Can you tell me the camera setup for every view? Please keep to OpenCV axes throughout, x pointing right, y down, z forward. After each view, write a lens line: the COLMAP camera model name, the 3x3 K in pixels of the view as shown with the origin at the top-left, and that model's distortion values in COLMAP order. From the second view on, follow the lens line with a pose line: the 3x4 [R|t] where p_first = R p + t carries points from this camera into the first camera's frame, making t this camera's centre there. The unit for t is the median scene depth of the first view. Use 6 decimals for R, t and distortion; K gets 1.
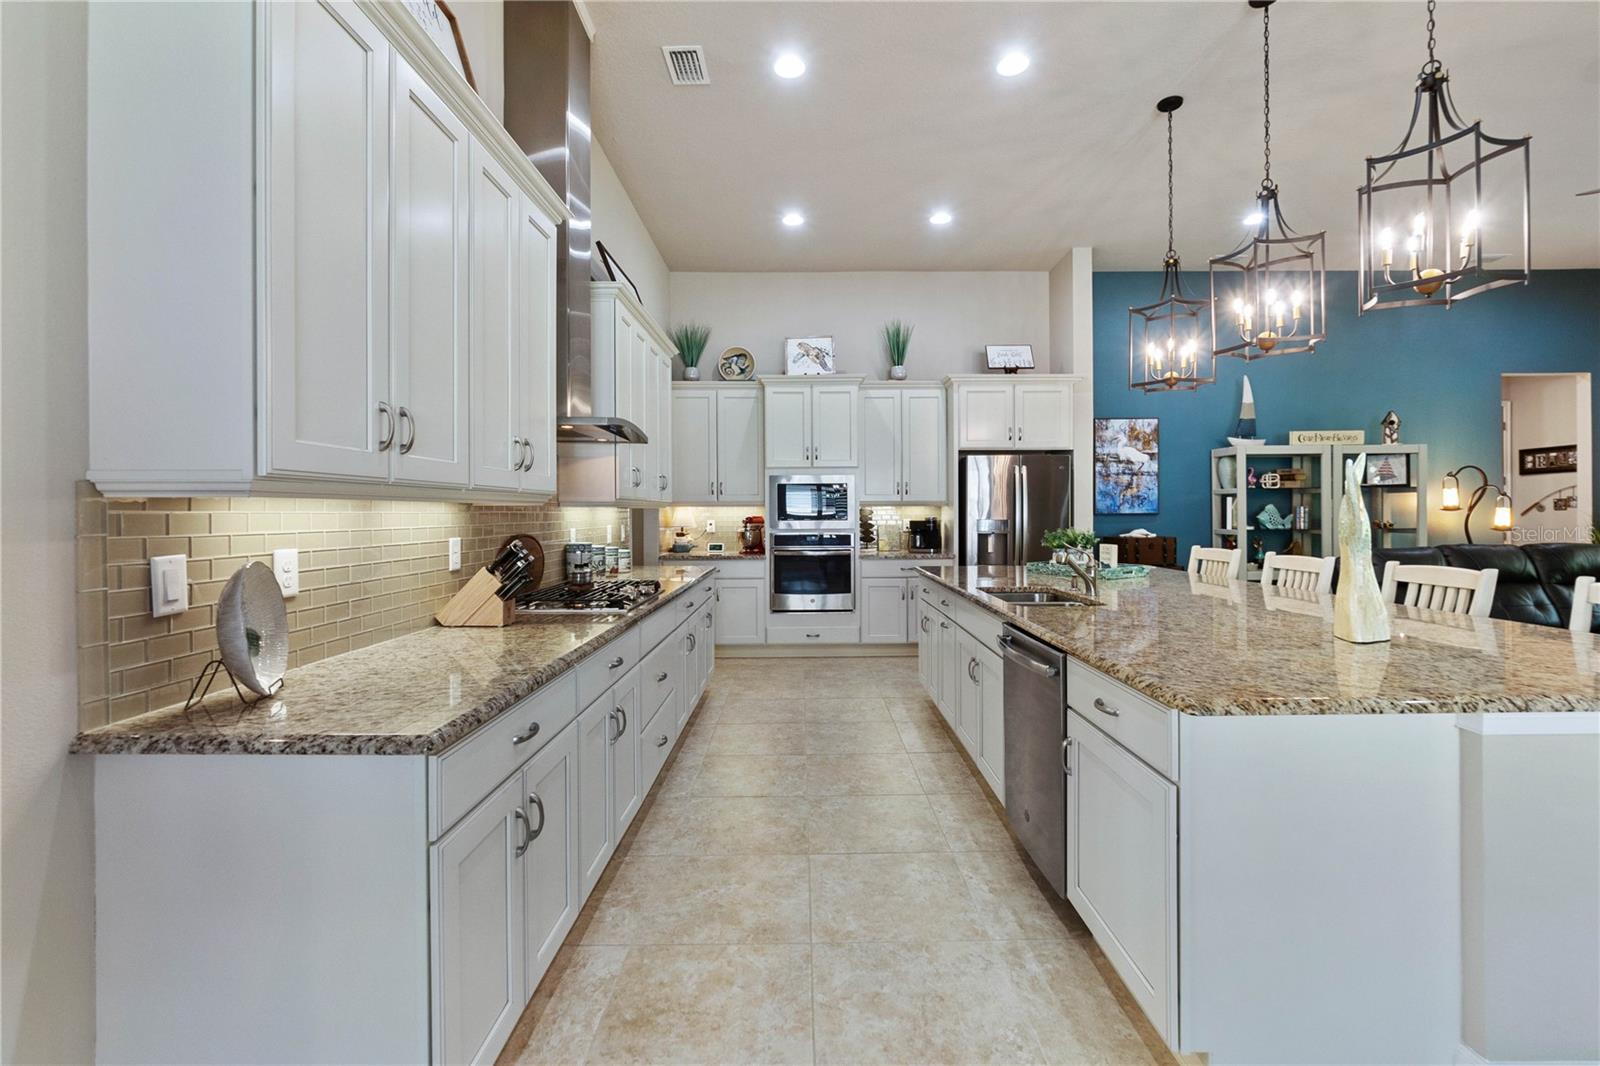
lens RADIAL K [[686.2, 0, 801.5], [0, 686.2, 518.9], [0, 0, 1]] dist [-0.009005, 0.002710]
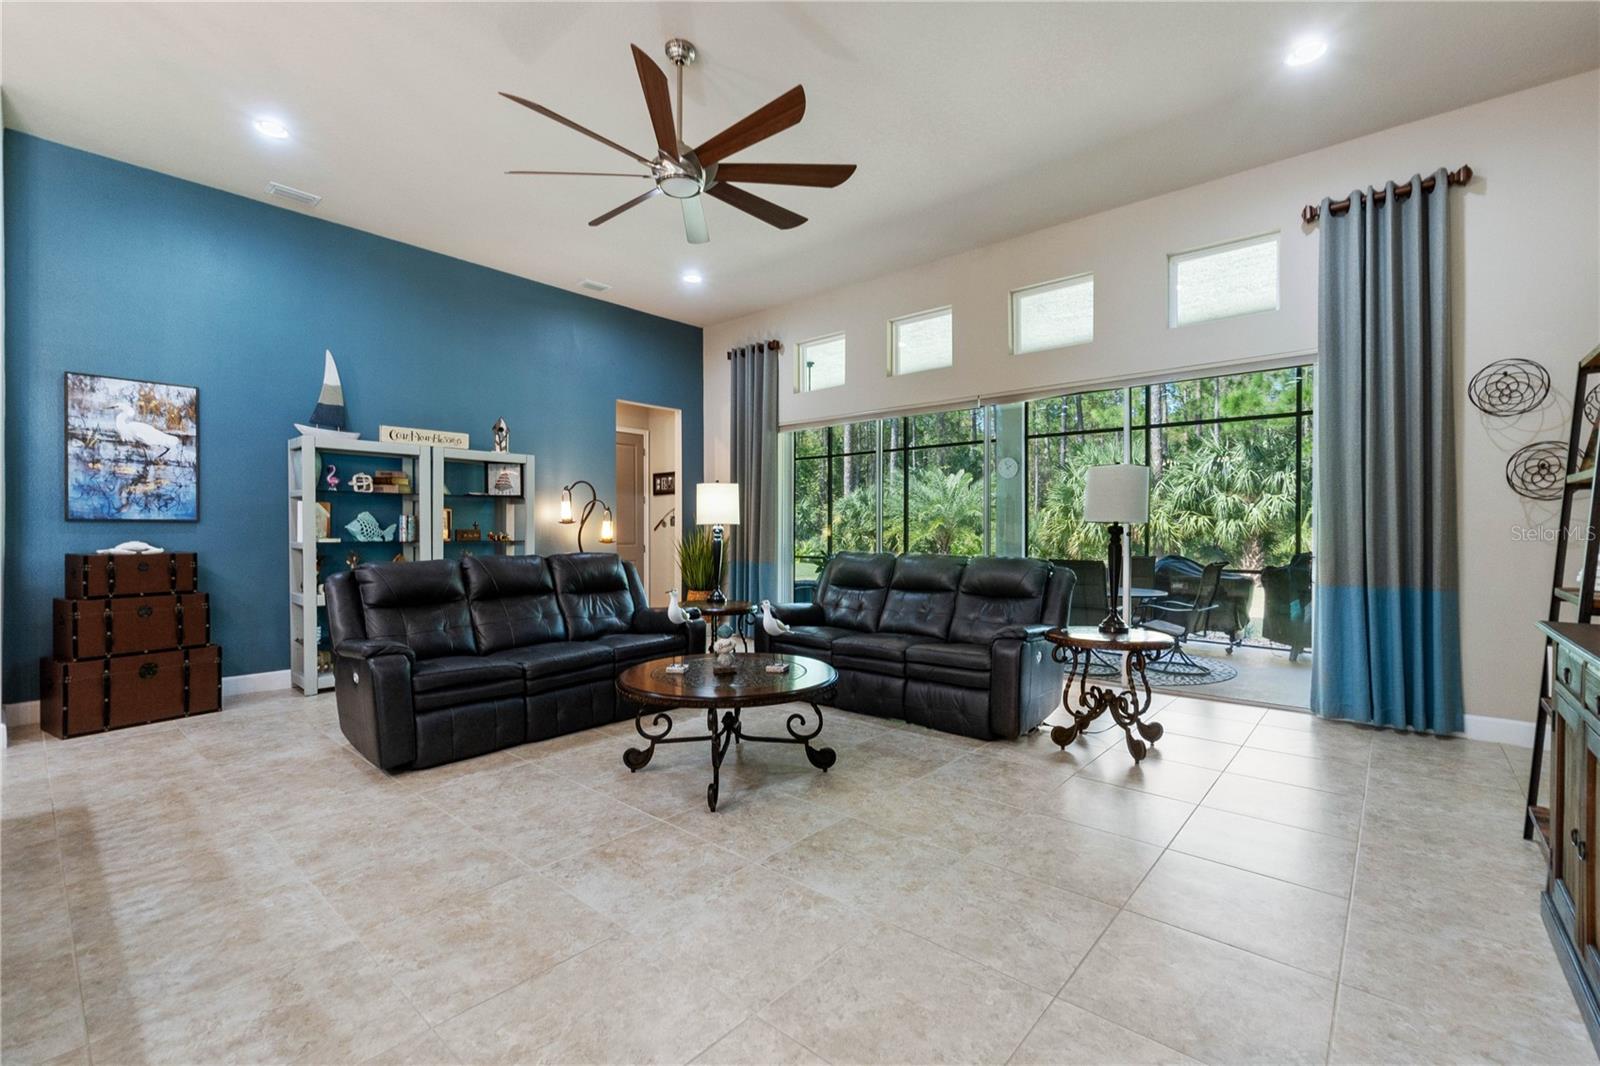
lens RADIAL K [[686.2, 0, 810.9], [0, 686.2, 535.0], [0, 0, 1]] dist [-0.009005, 0.002710]
pose [[0.653346, 0.004855, 0.757044, 0.428017], [-0.001795, 0.999987, -0.004865, 0.010126], [-0.757057, 0.001820, 0.653346, 0.048936]]
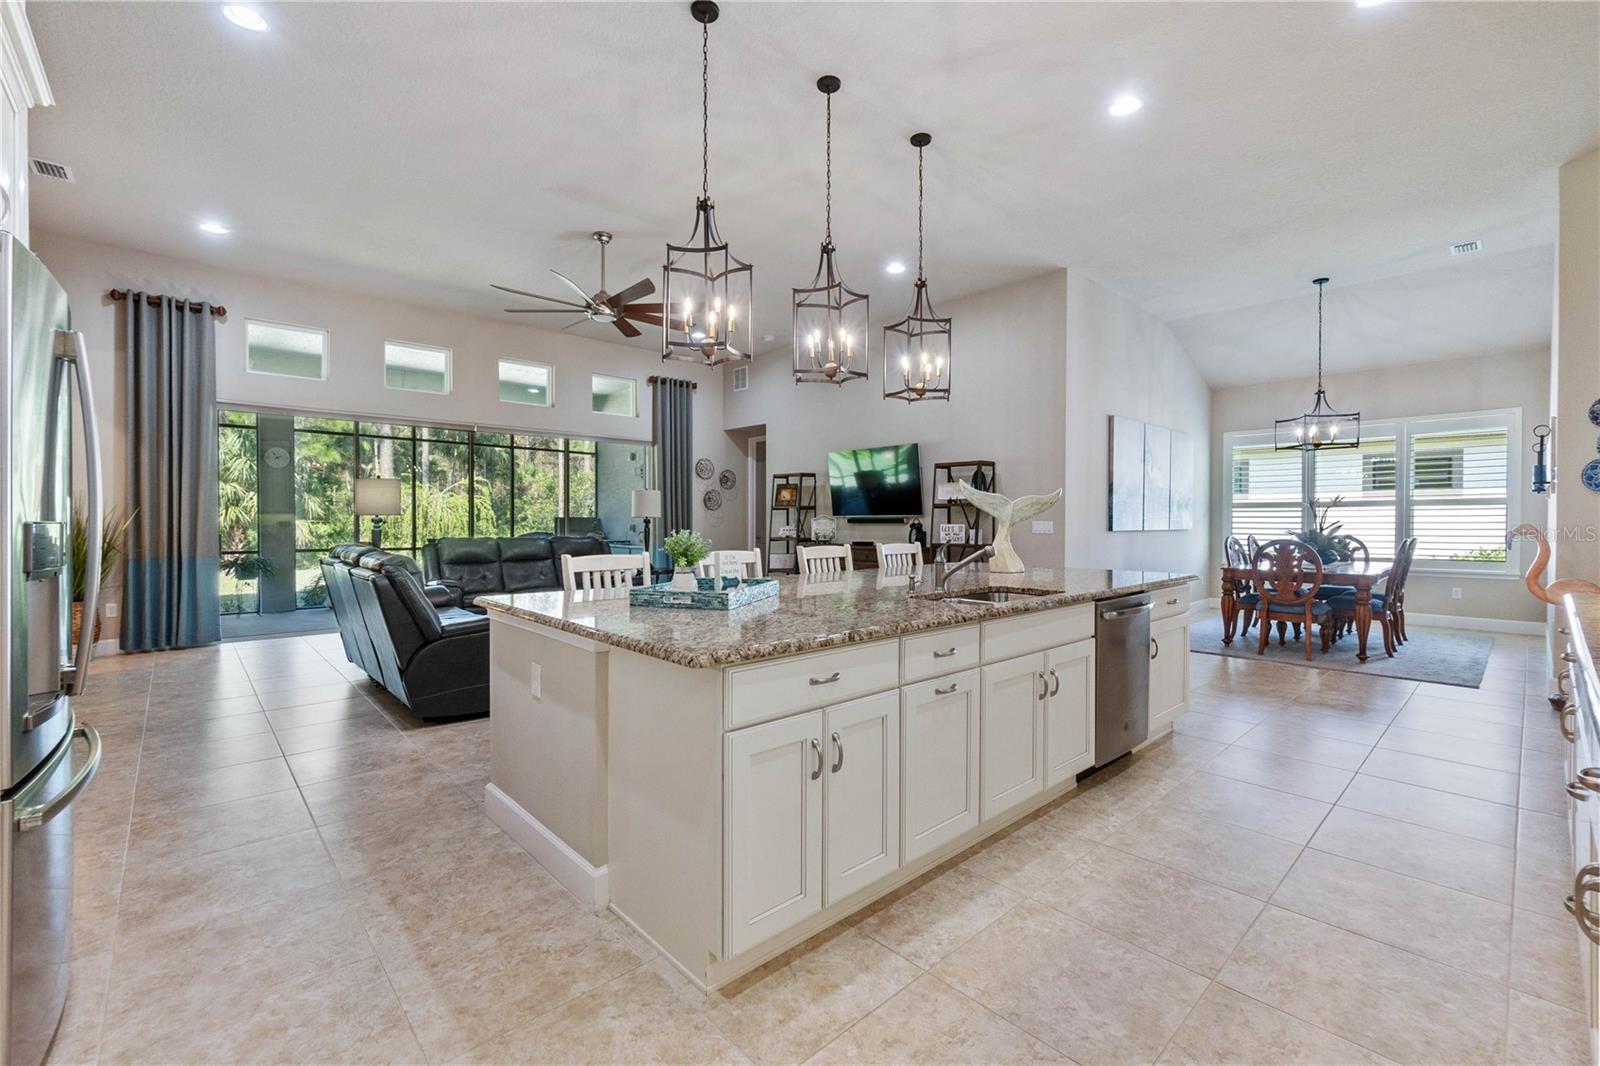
lens RADIAL K [[686.2, 0, 809.3], [0, 686.2, 529.6], [0, 0, 1]] dist [-0.009005, 0.002710]
pose [[-0.686727, -0.003756, 0.726906, -0.090605], [0.008250, 0.999882, 0.012960, 0.003830], [-0.726869, 0.014897, -0.686615, 0.928487]]
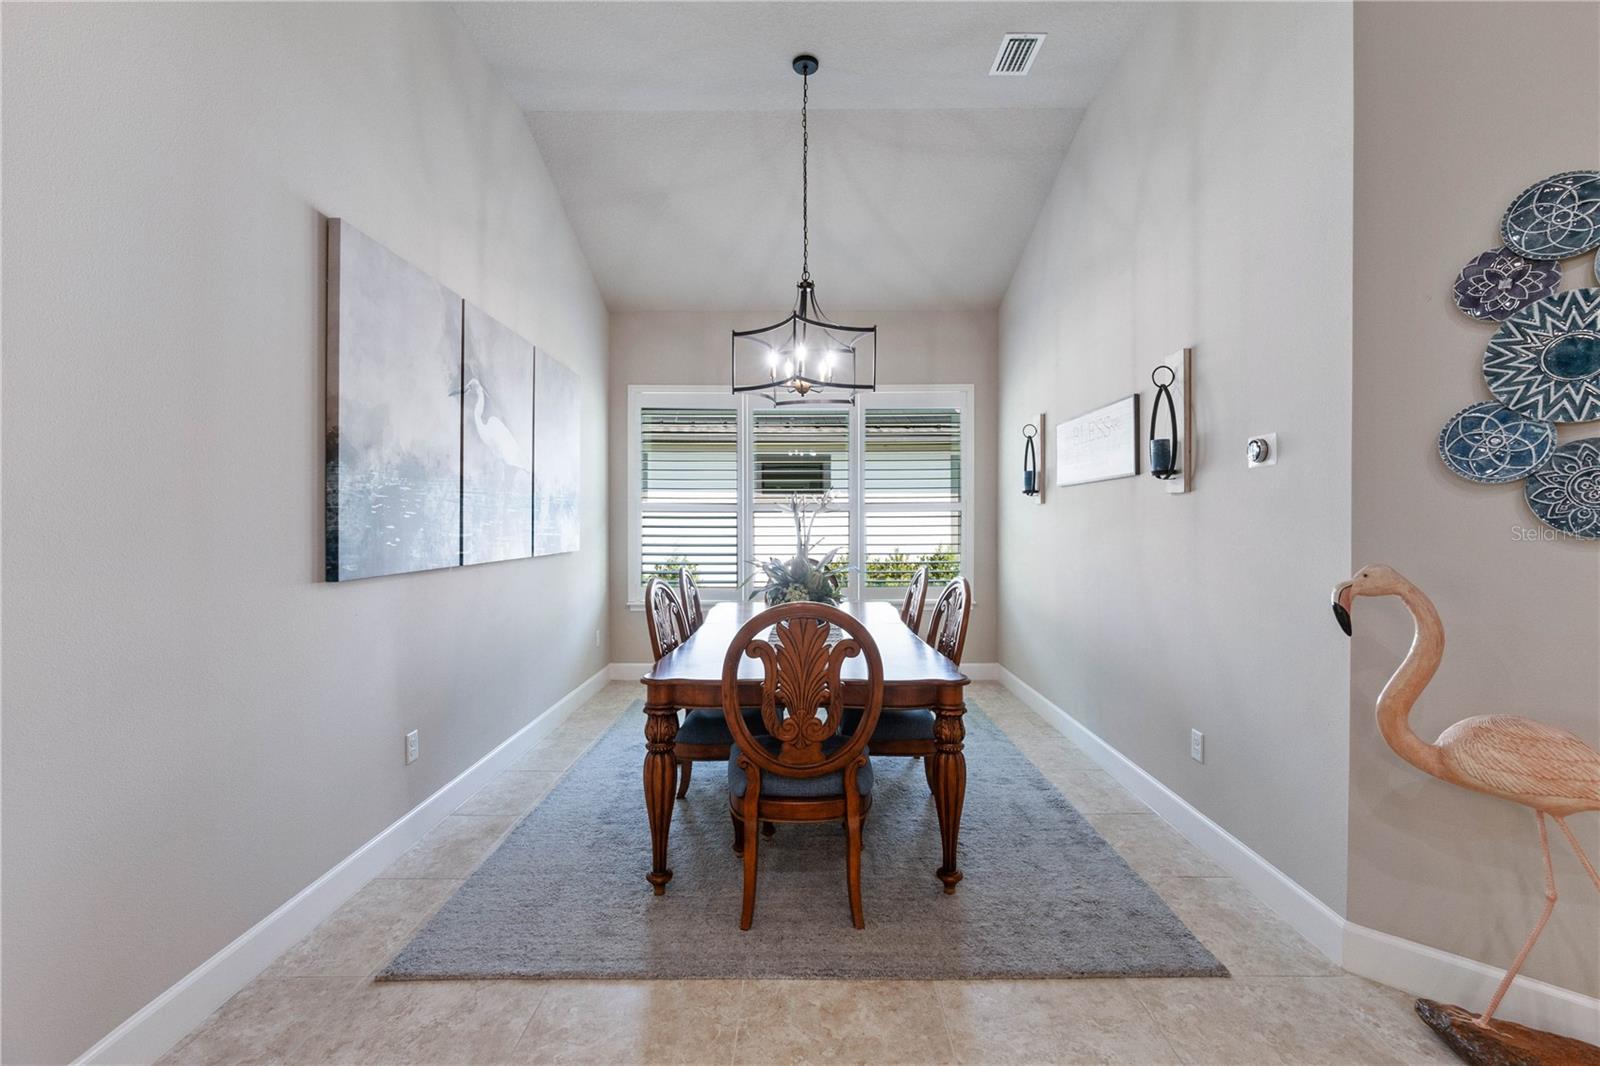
lens RADIAL K [[686.2, 0, 806.0], [0, 686.2, 521.4], [0, 0, 1]] dist [-0.009005, 0.002710]
pose [[-0.999969, 0.007881, -0.000023, 0.150125], [0.007880, 0.999952, 0.005765, -0.007807], [0.000069, 0.005765, -0.999983, 0.117478]]
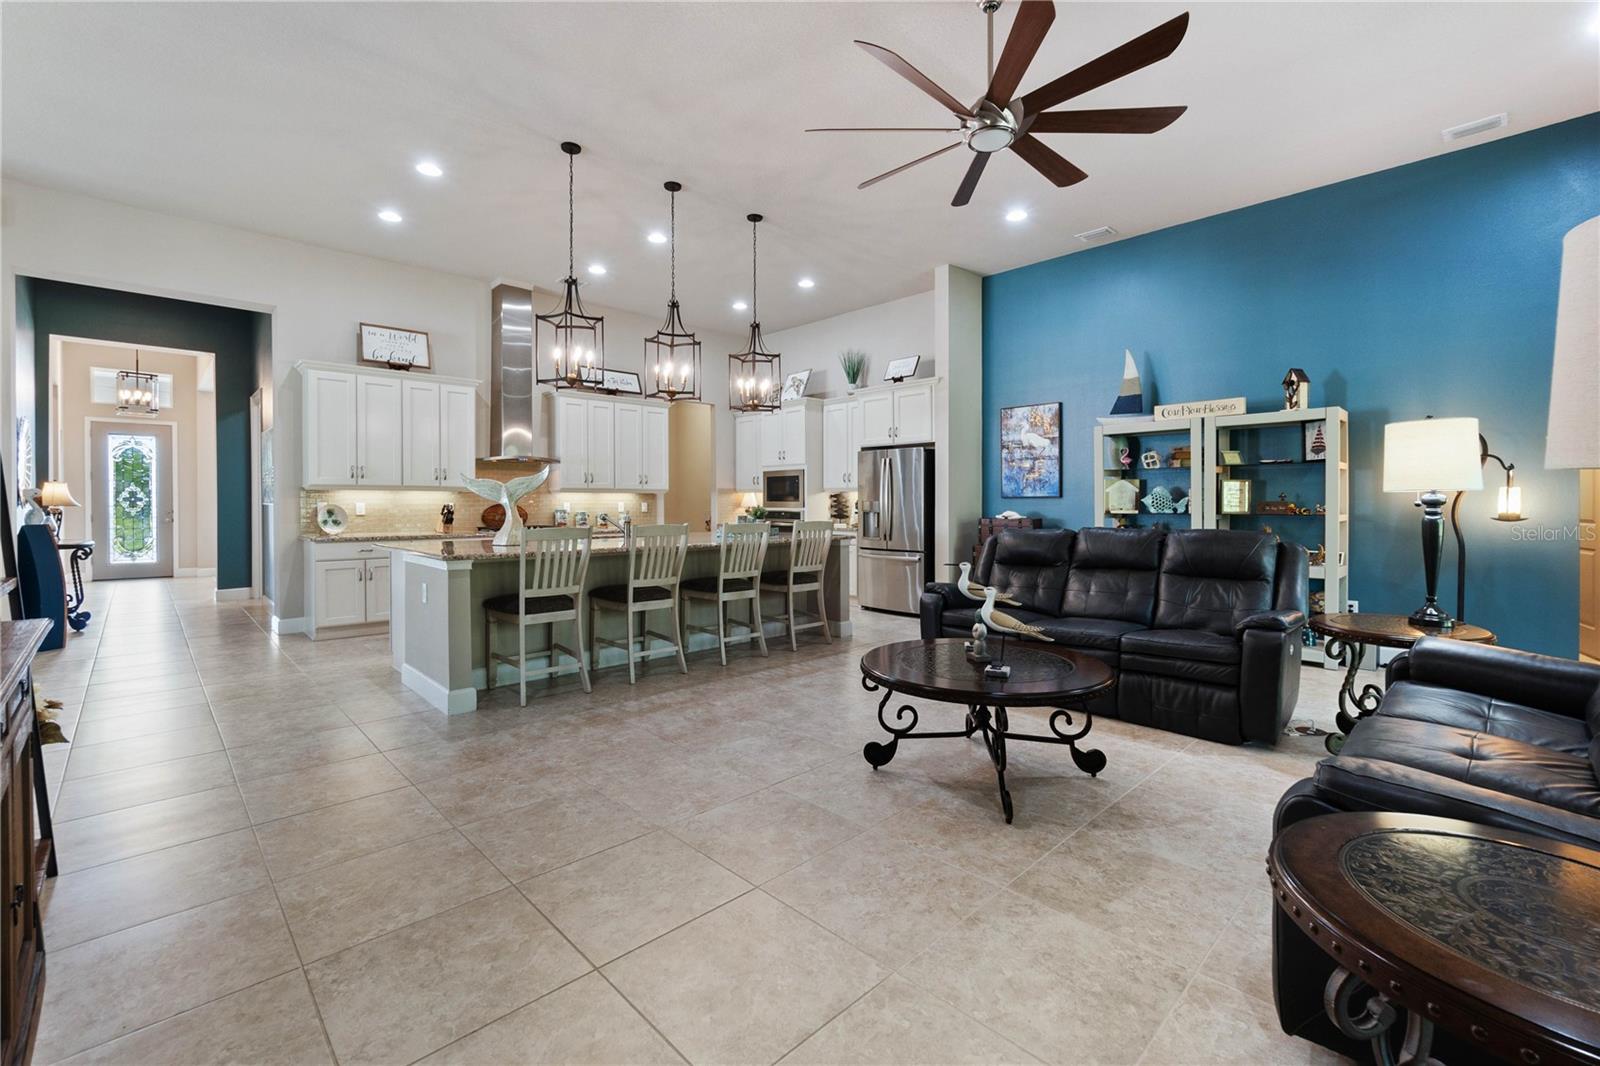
lens RADIAL K [[686.2, 0, 796.1], [0, 686.2, 511.0], [0, 0, 1]] dist [-0.009005, 0.002710]
pose [[0.690315, 0.013695, -0.723379, 1.053644], [-0.008226, 0.999905, 0.011080, 0.005481], [0.723462, -0.001698, 0.690362, 0.022322]]
